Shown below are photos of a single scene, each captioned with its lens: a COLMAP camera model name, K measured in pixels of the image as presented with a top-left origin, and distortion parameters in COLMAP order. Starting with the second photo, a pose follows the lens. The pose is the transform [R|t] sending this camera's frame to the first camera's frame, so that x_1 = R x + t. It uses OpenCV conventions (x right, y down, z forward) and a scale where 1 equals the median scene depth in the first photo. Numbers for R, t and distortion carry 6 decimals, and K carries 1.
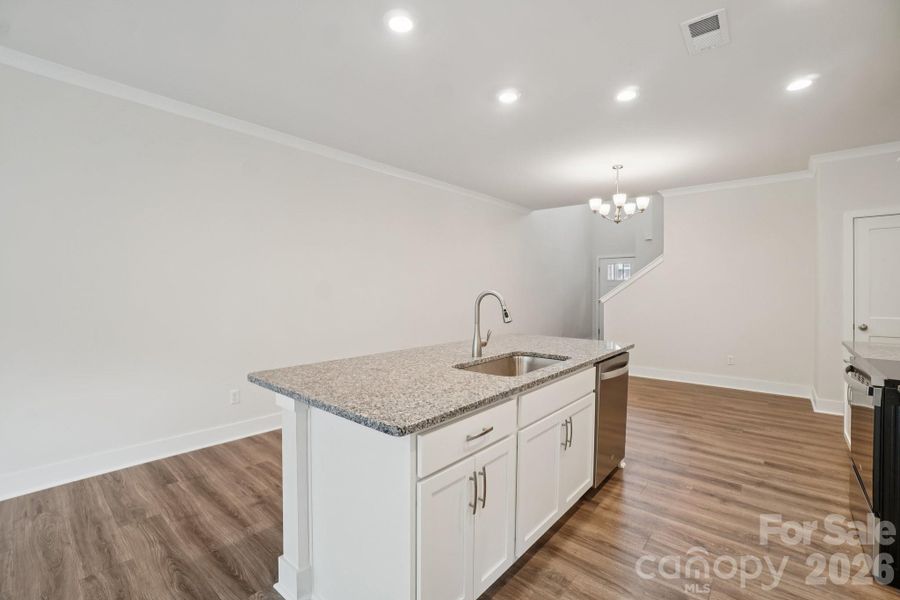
lens RADIAL K [[398.0, 0, 445.0], [0, 398.0, 294.2], [0, 0, 1]] dist [-0.066099, 0.024261]
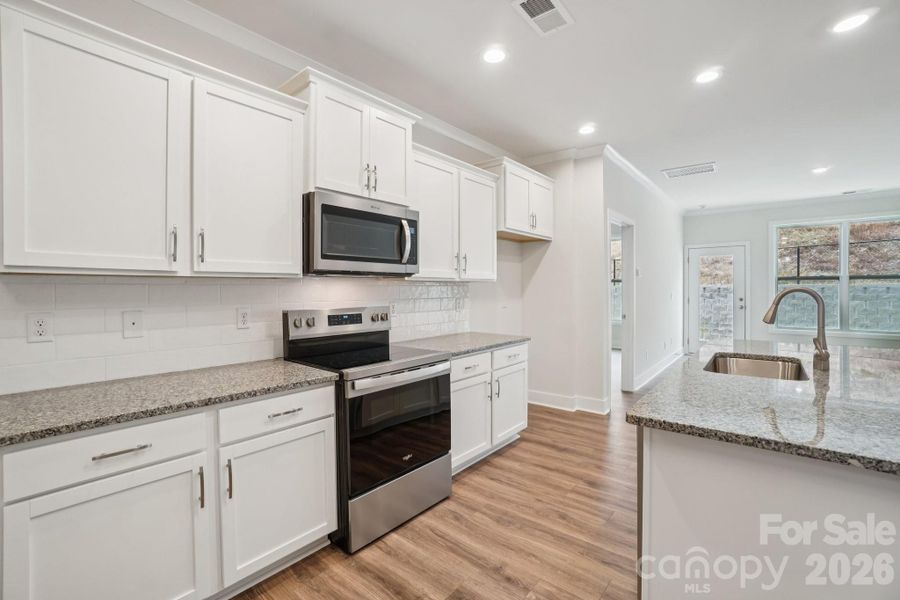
lens RADIAL K [[398.0, 0, 445.0], [0, 398.0, 294.2], [0, 0, 1]] dist [-0.066099, 0.024261]
pose [[-0.999928, 0.004108, -0.011240, 0.700506], [0.003854, 0.999739, 0.022517, -0.010980], [0.011330, 0.022472, -0.999683, 1.451300]]
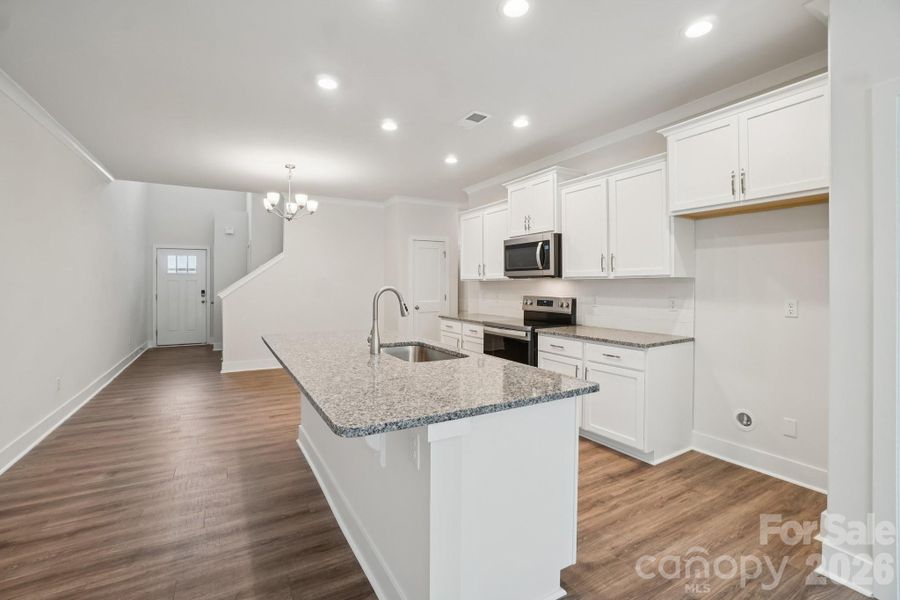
lens RADIAL K [[402.2, 0, 445.6], [0, 402.2, 286.4], [0, 0, 1]] dist [-0.070362, 0.025584]
pose [[0.334455, -0.005822, 0.942394, -0.652784], [0.010976, 0.999937, 0.002282, -0.007547], [-0.942348, 0.009581, 0.334498, 0.416112]]
